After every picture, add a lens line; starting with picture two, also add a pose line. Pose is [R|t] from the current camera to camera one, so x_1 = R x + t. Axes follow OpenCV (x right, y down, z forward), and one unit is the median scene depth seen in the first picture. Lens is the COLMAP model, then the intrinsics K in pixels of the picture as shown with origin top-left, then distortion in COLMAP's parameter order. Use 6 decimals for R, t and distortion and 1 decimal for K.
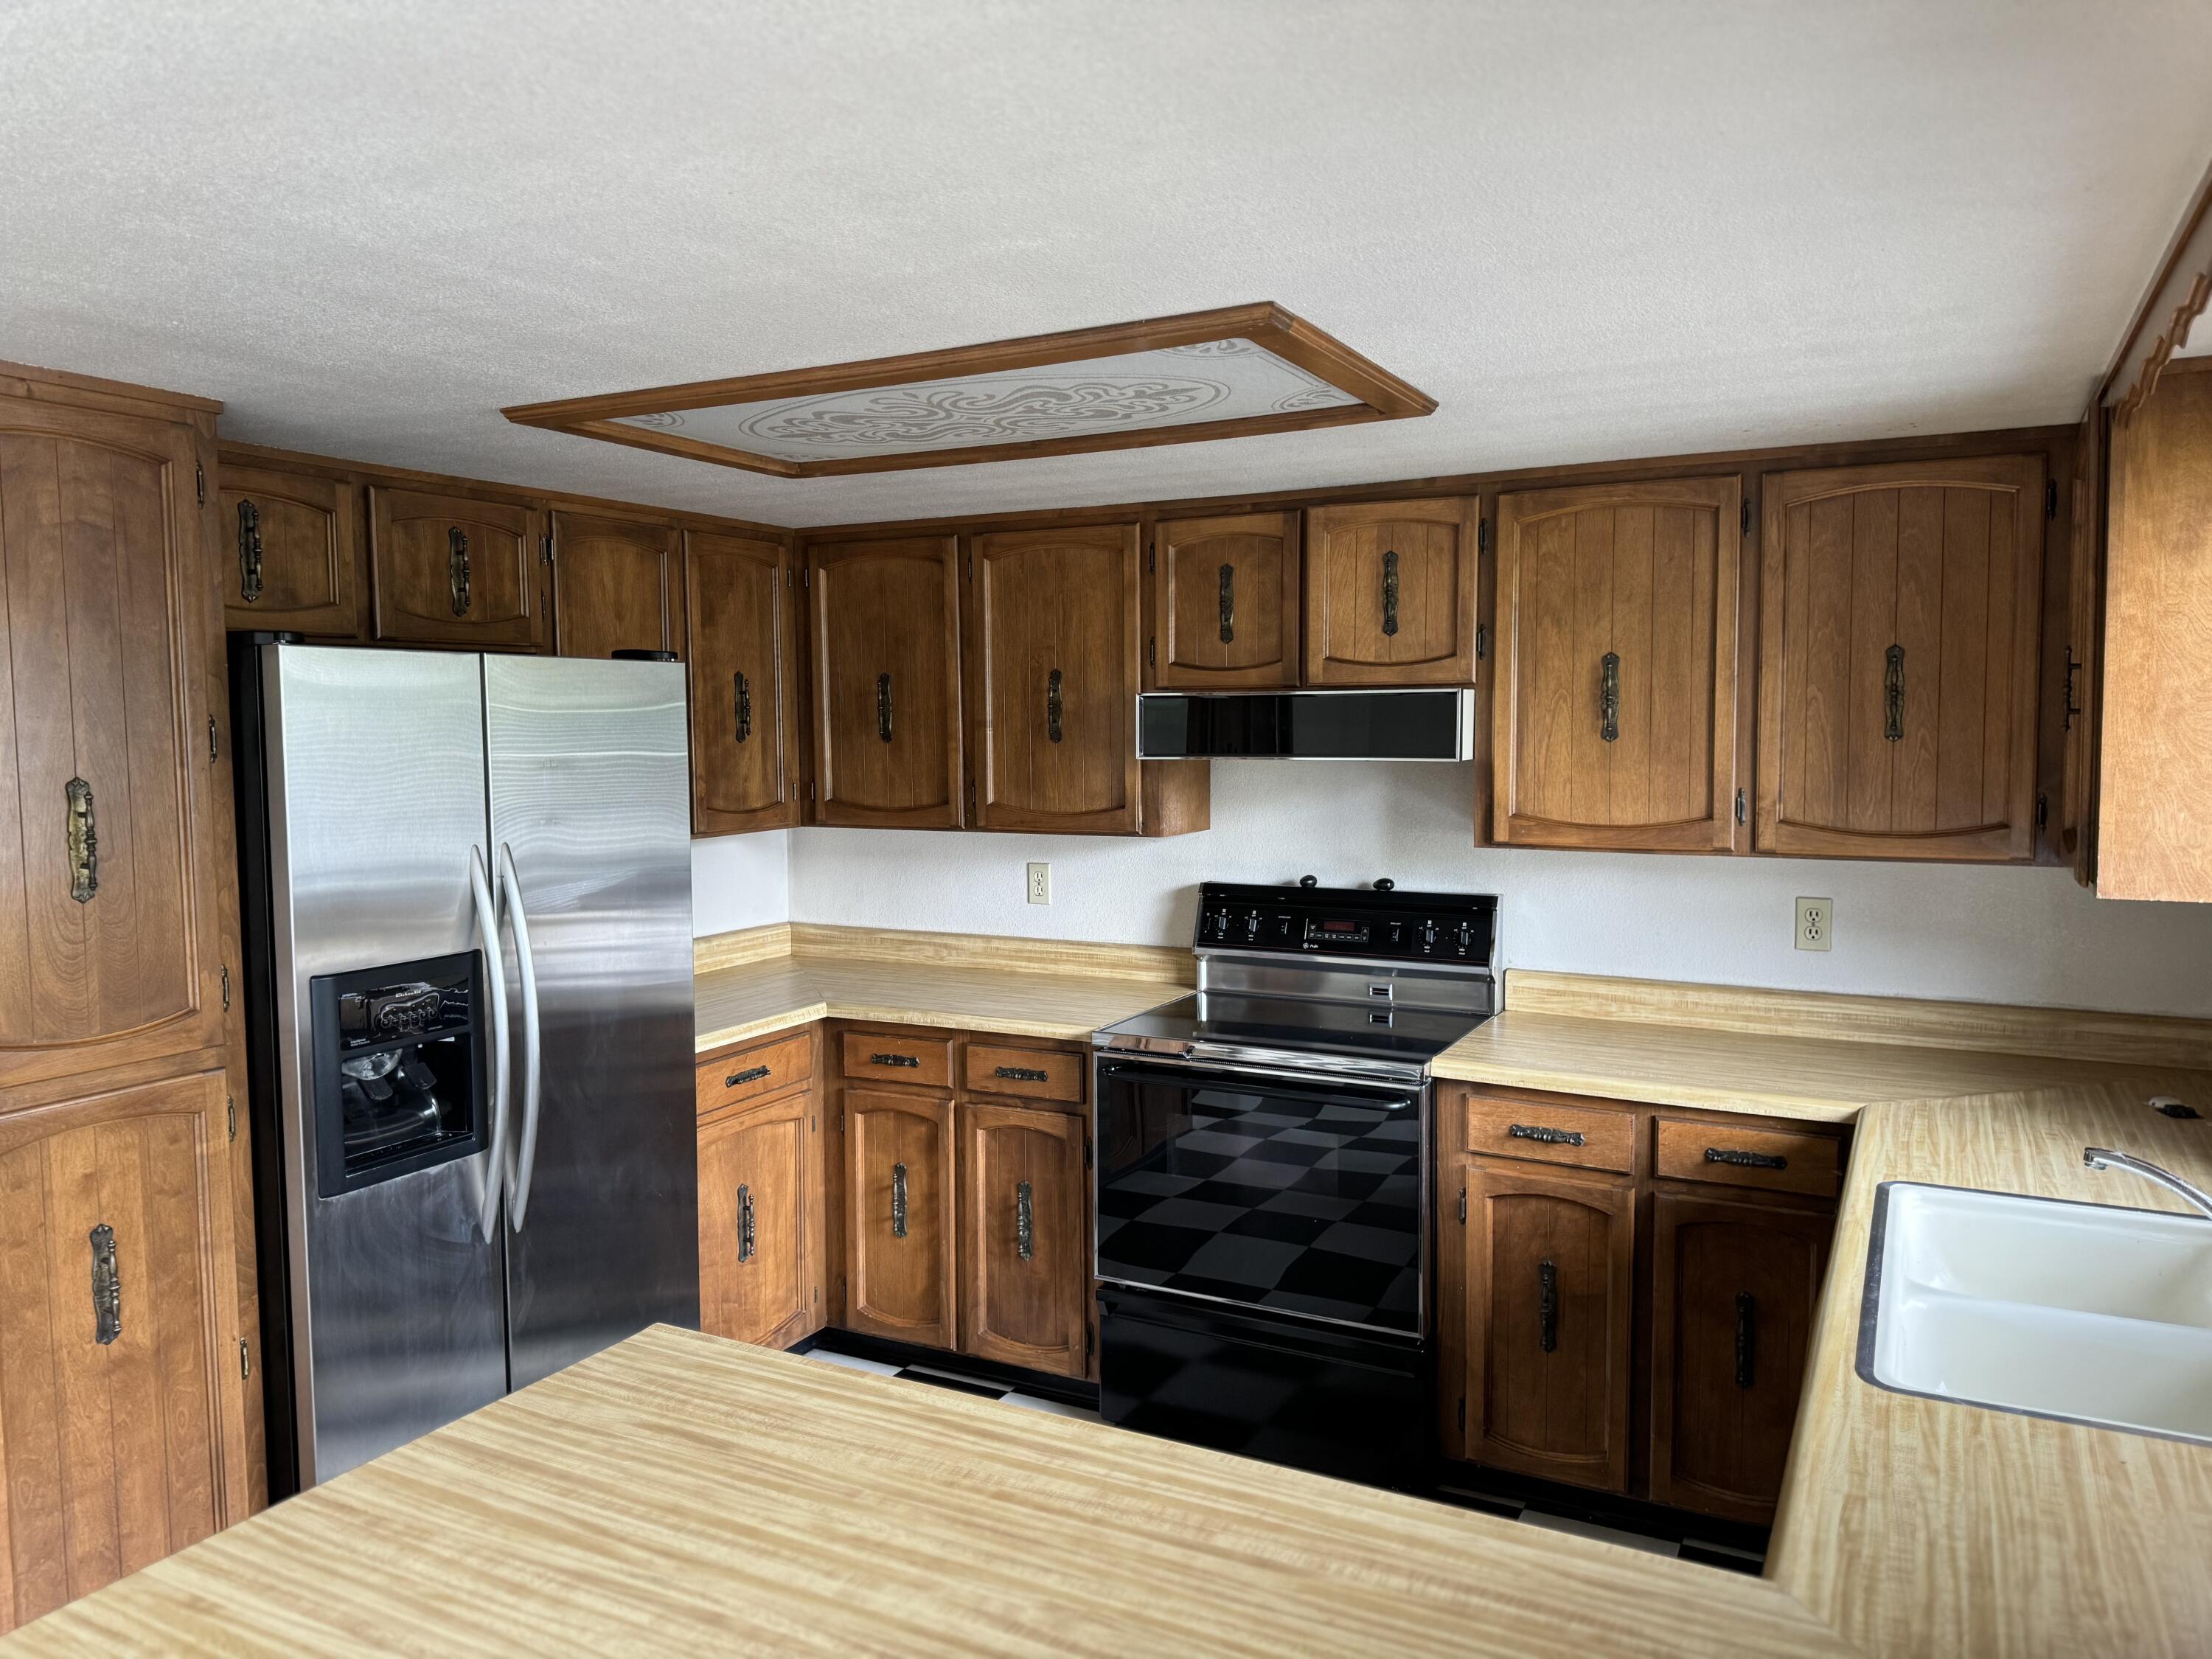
lens RADIAL K [[1564.5, 0, 1106.0], [0, 1564.5, 829.5], [0, 0, 1]] dist [0.169180, -0.234254]
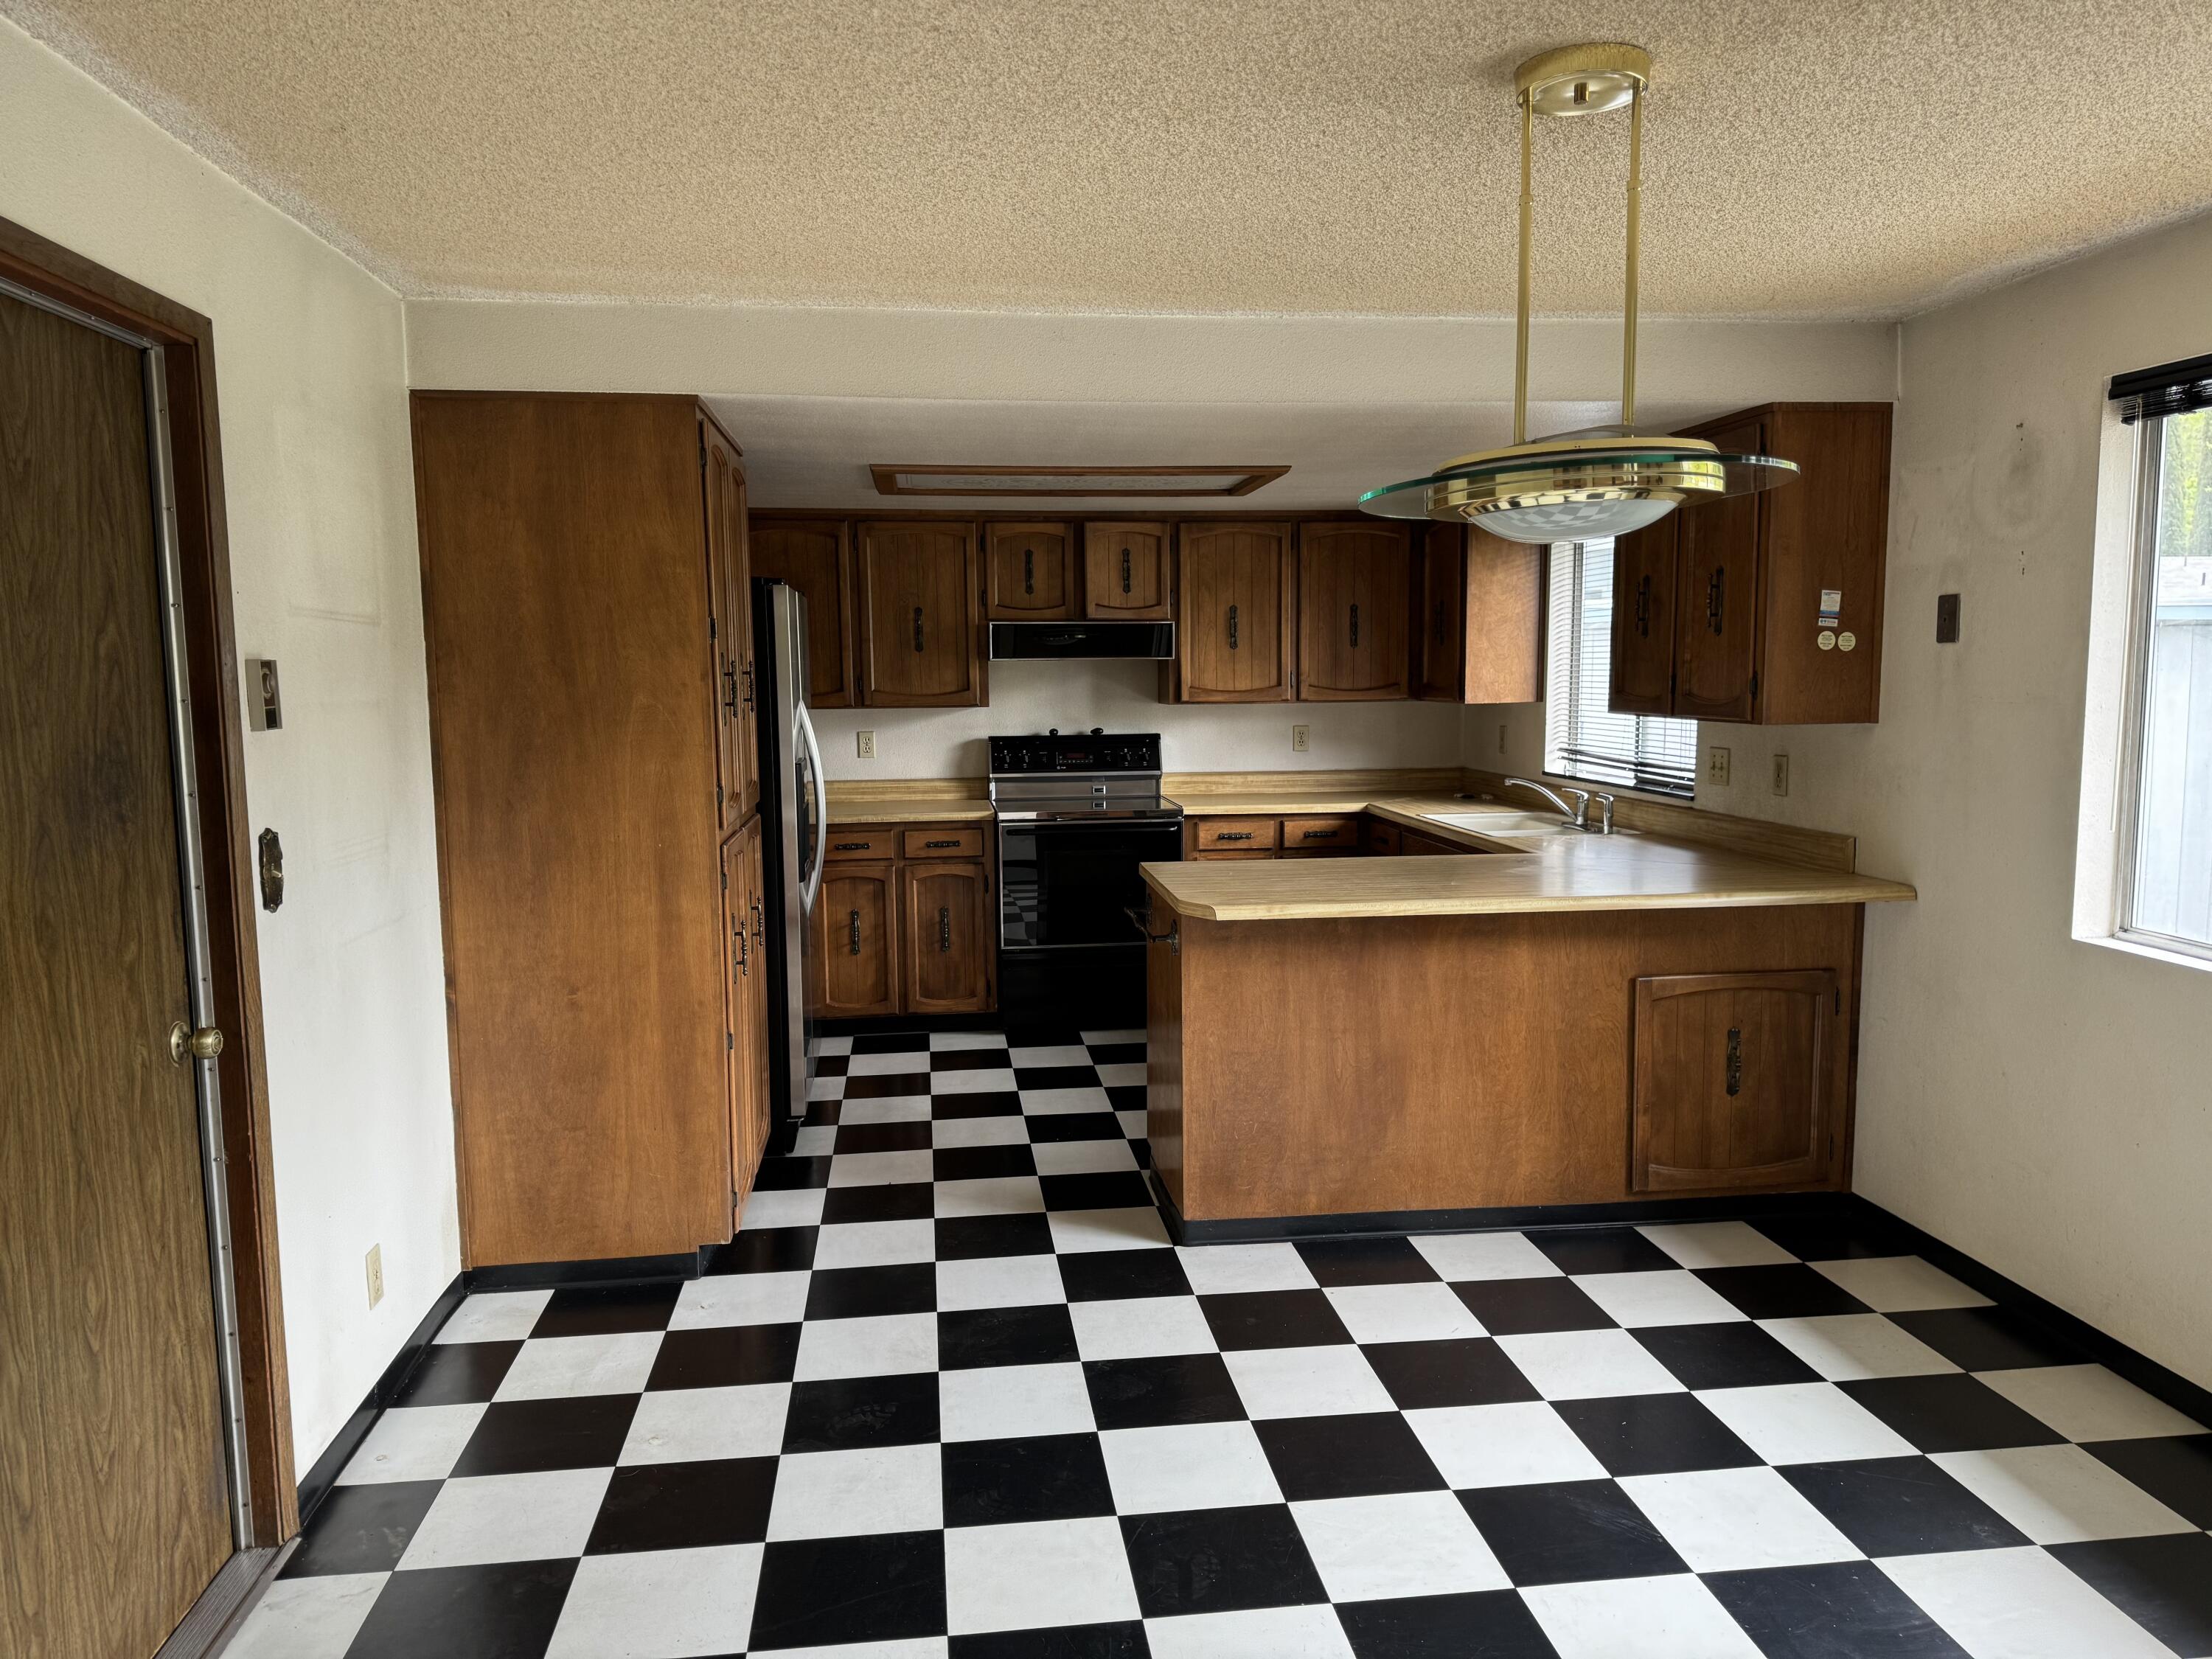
lens RADIAL K [[1564.5, 0, 1106.0], [0, 1564.5, 829.5], [0, 0, 1]] dist [0.169180, -0.234254]
pose [[0.821944, -0.058991, 0.566505, -0.880552], [0.044048, 0.998227, 0.040037, 0.079364], [-0.567863, -0.007955, 0.823085, -0.512886]]
